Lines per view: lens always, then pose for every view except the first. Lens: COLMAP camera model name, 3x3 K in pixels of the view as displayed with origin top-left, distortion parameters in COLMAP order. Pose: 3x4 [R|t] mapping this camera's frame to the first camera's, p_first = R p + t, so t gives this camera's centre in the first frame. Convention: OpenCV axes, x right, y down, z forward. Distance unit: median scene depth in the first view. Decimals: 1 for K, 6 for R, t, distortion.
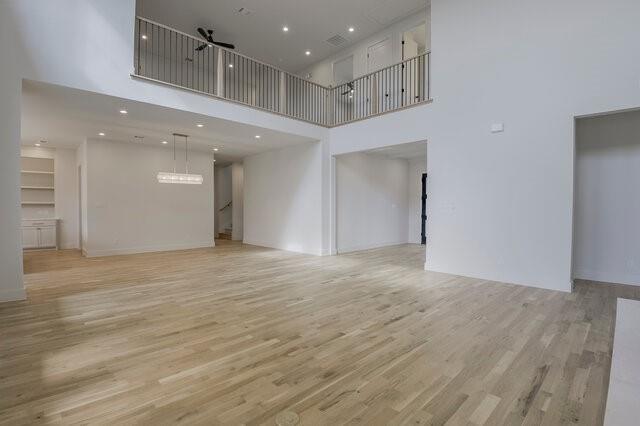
lens RADIAL K [[300.9, 0, 323.1], [0, 300.9, 212.4], [0, 0, 1]] dist [-0.000156, -0.000054]
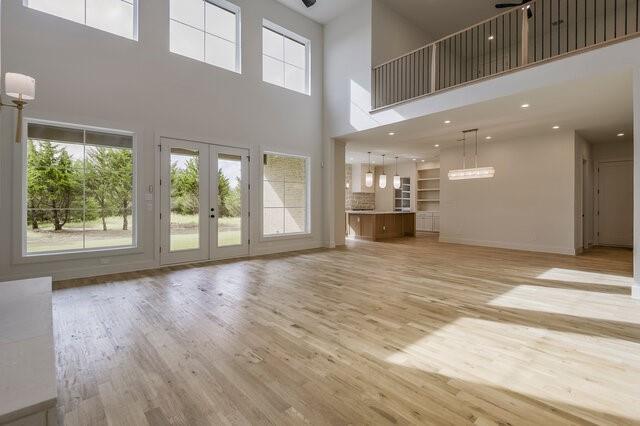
lens RADIAL K [[300.9, 0, 323.9], [0, 300.9, 207.3], [0, 0, 1]] dist [-0.000156, -0.000054]
pose [[-0.038437, 0.000185, -0.999261, 0.921232], [-0.021401, 0.999770, 0.001009, 0.015785], [0.999032, 0.021424, -0.038425, 0.917492]]
